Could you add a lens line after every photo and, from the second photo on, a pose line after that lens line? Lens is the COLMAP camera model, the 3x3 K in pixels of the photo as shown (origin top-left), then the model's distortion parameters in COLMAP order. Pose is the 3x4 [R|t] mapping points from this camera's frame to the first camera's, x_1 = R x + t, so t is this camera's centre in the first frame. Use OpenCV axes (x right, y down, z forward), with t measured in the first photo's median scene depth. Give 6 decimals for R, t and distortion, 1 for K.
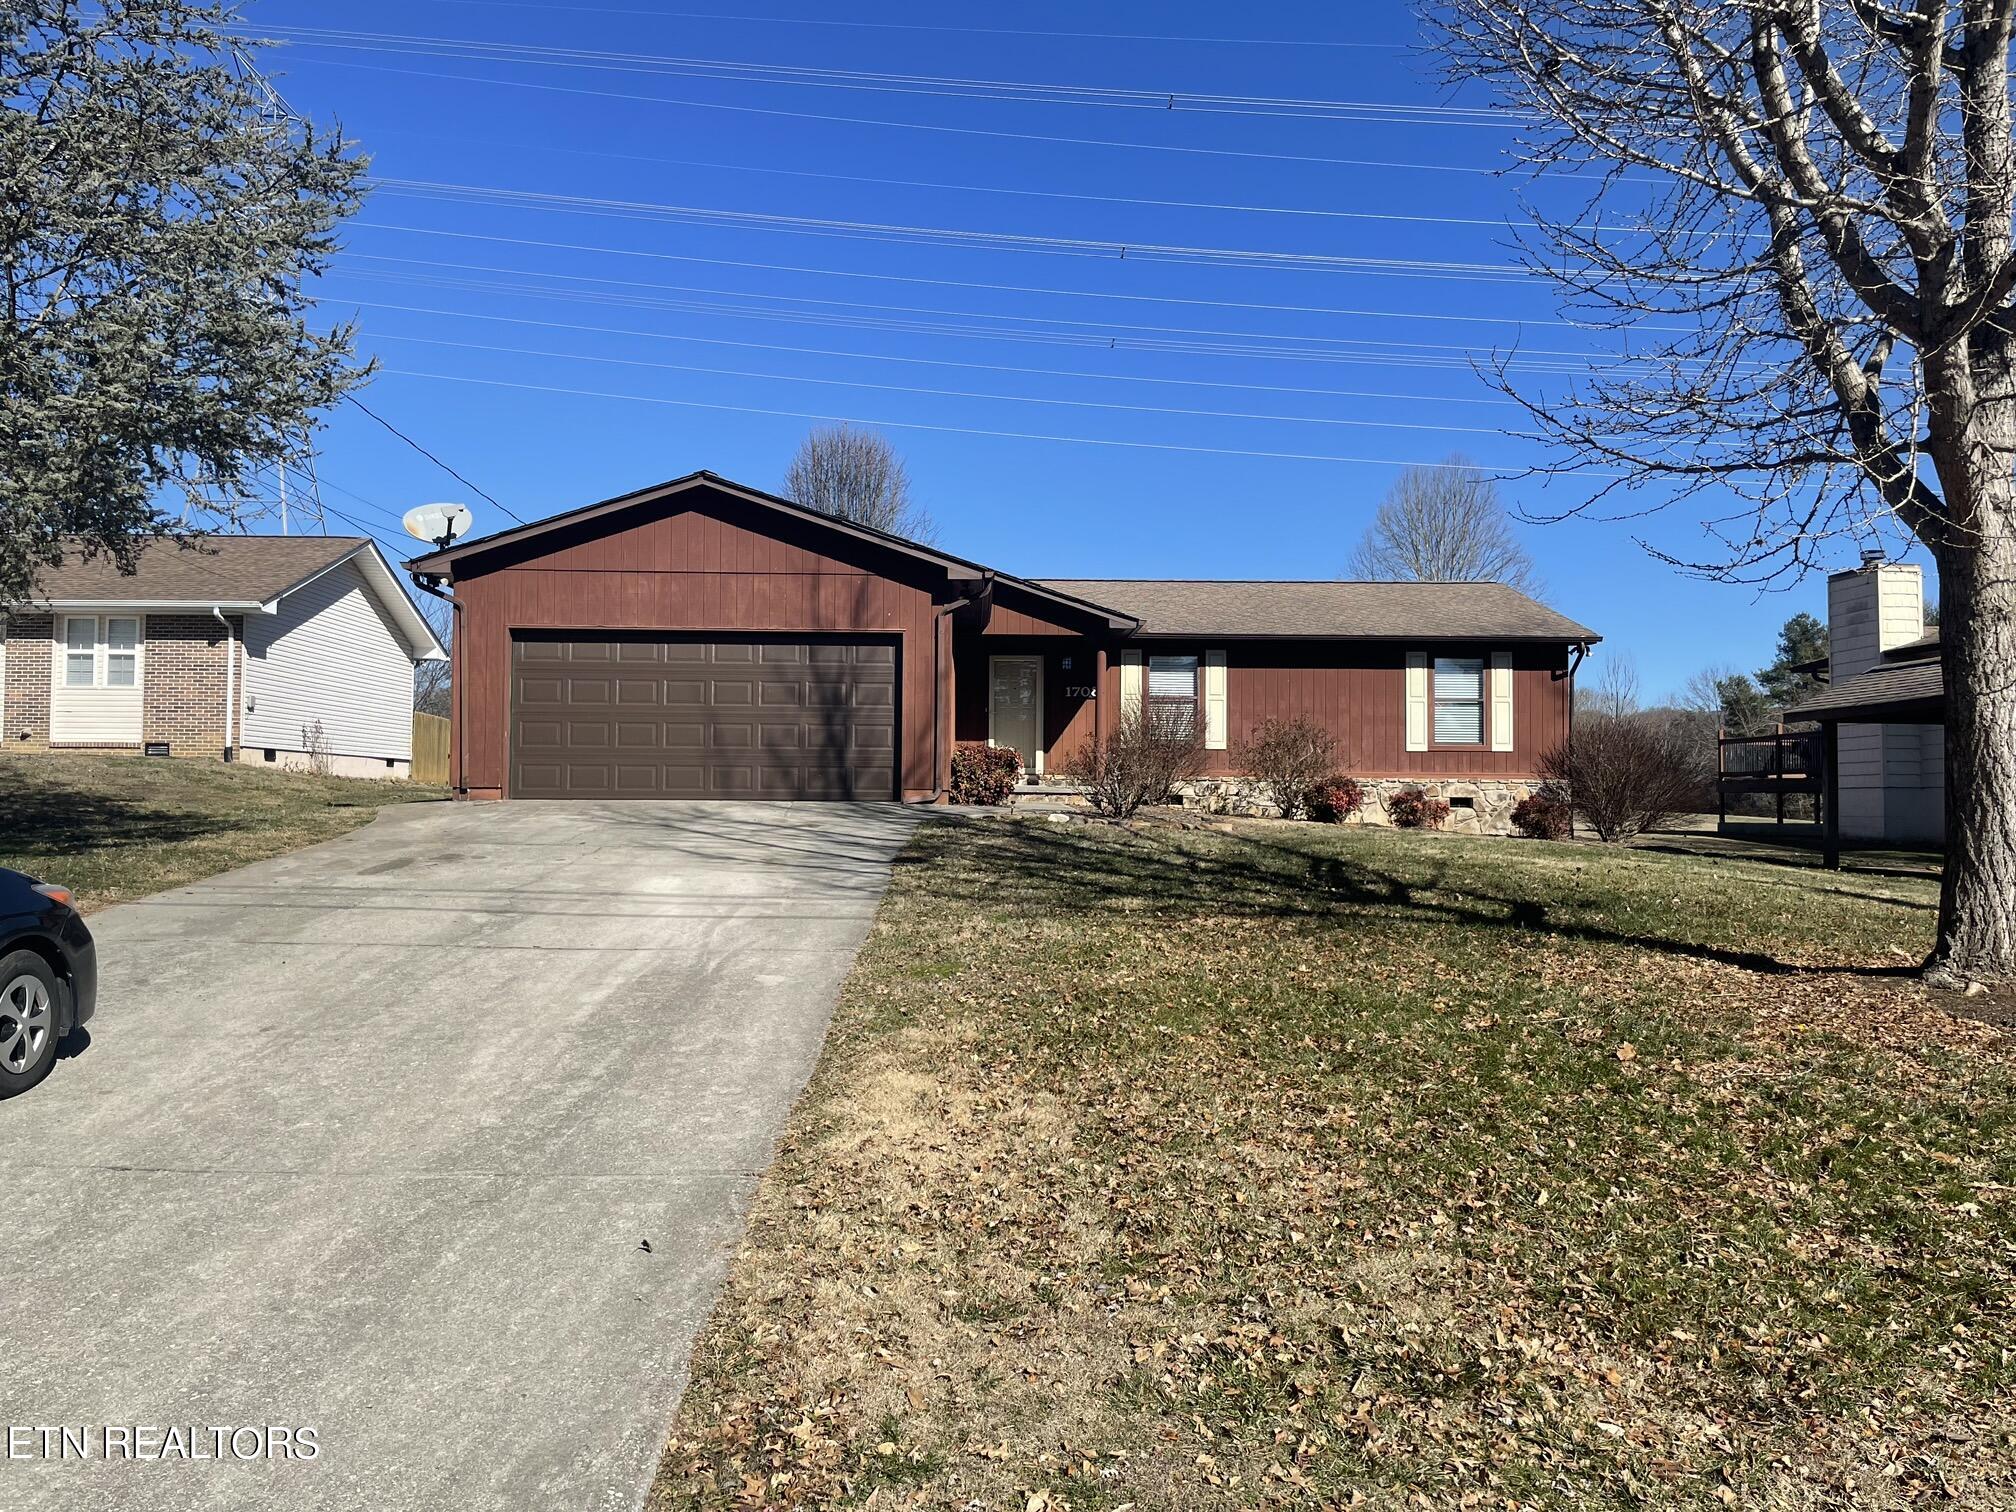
lens RADIAL K [[1561.6, 0, 1008.0], [0, 1561.6, 756.0], [0, 0, 1]] dist [0.082325, -0.156179]
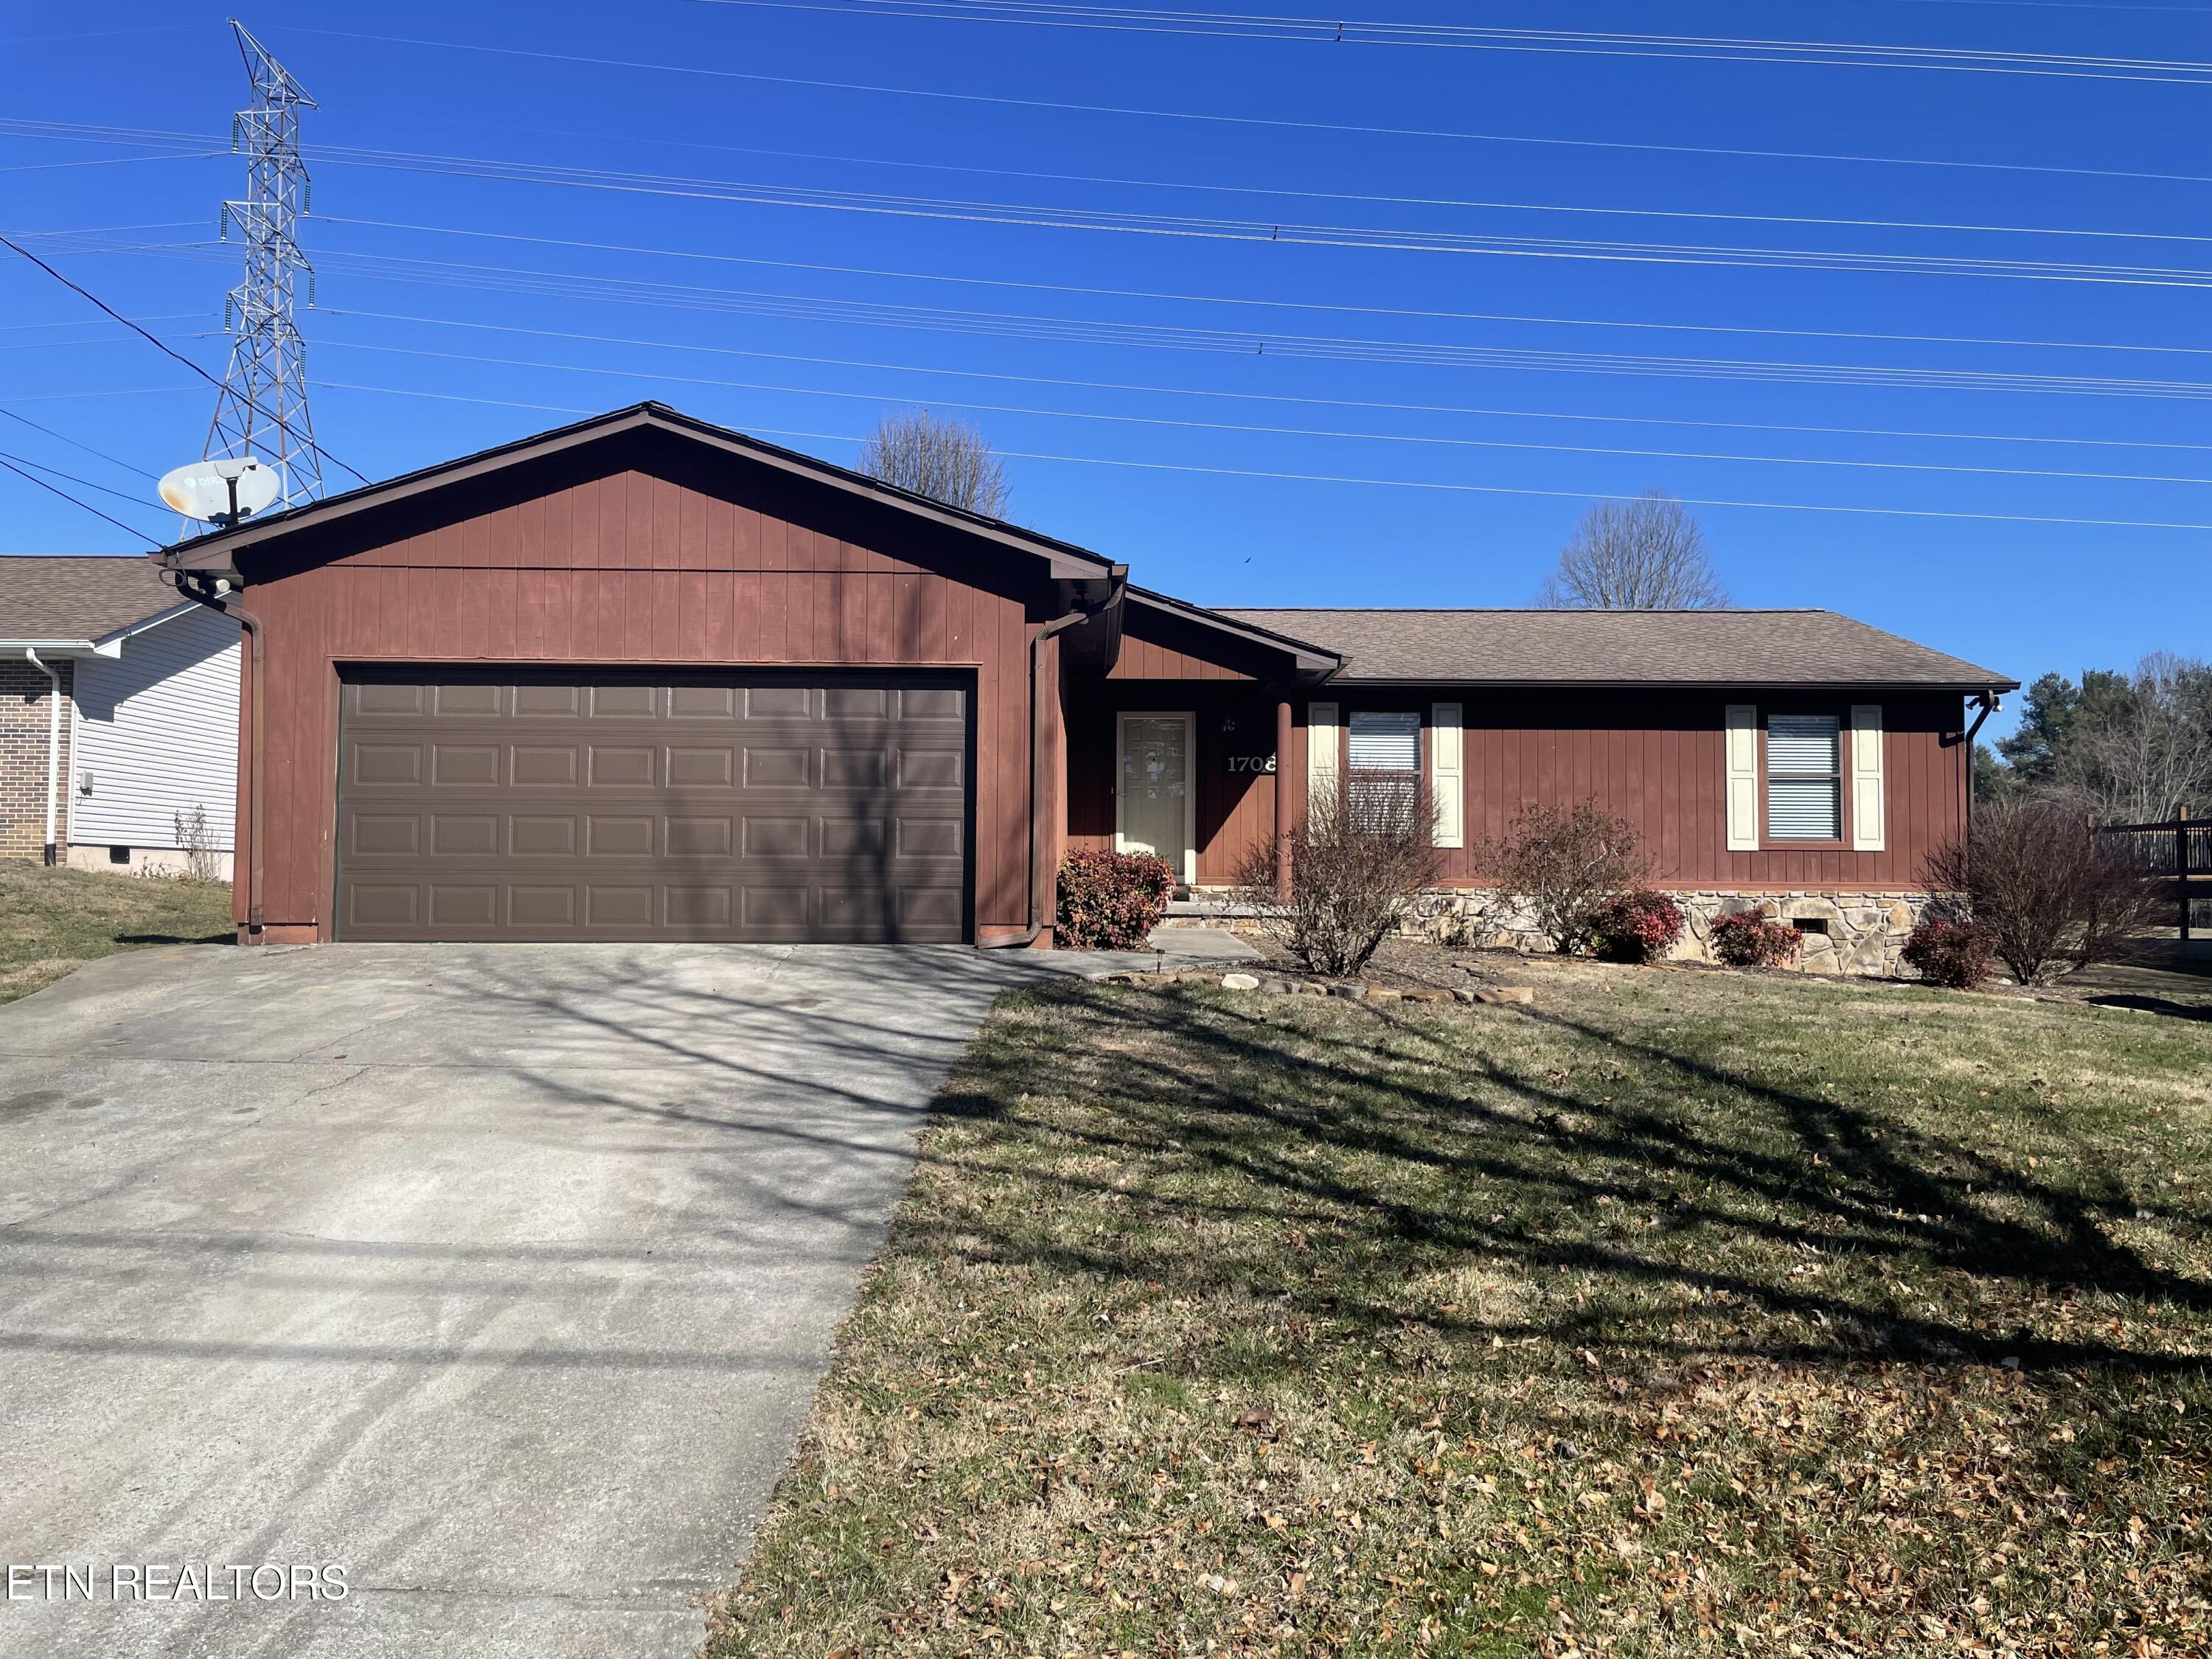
lens RADIAL K [[1713.4, 0, 1106.0], [0, 1713.4, 829.5], [0, 0, 1]] dist [0.082325, -0.156179]
pose [[0.999883, -0.001093, -0.015290, -0.005681], [0.001035, 0.999992, -0.003814, -0.010498], [0.015294, 0.003798, 0.999876, 0.266096]]
